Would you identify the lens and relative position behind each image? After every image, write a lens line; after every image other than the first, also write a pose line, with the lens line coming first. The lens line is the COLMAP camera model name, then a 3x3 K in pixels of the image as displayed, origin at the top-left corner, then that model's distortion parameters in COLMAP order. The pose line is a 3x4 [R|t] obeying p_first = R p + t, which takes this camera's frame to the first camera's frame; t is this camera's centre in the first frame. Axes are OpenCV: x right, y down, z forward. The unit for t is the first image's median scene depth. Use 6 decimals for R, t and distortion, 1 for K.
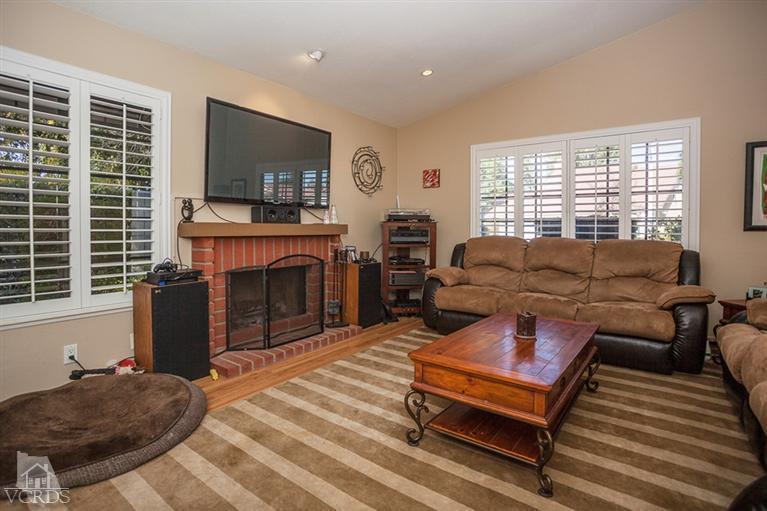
lens RADIAL K [[385.4, 0, 380.7], [0, 385.4, 233.0], [0, 0, 1]] dist [-0.005673, -0.000372]
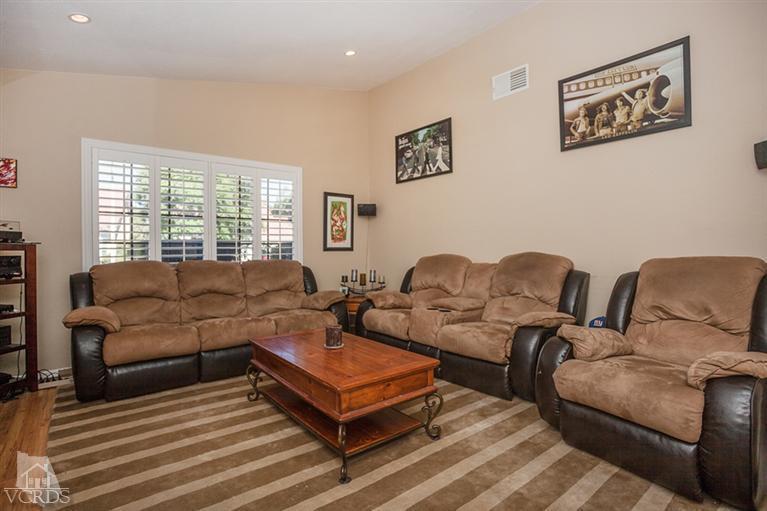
lens RADIAL K [[403.1, 0, 385.9], [0, 403.1, 244.6], [0, 0, 1]] dist [-0.000937, 0.000496]
pose [[0.264706, 0.005094, 0.964316, -0.343956], [0.021687, 0.999702, -0.011234, -0.005591], [-0.964085, 0.023886, 0.264517, 0.257601]]
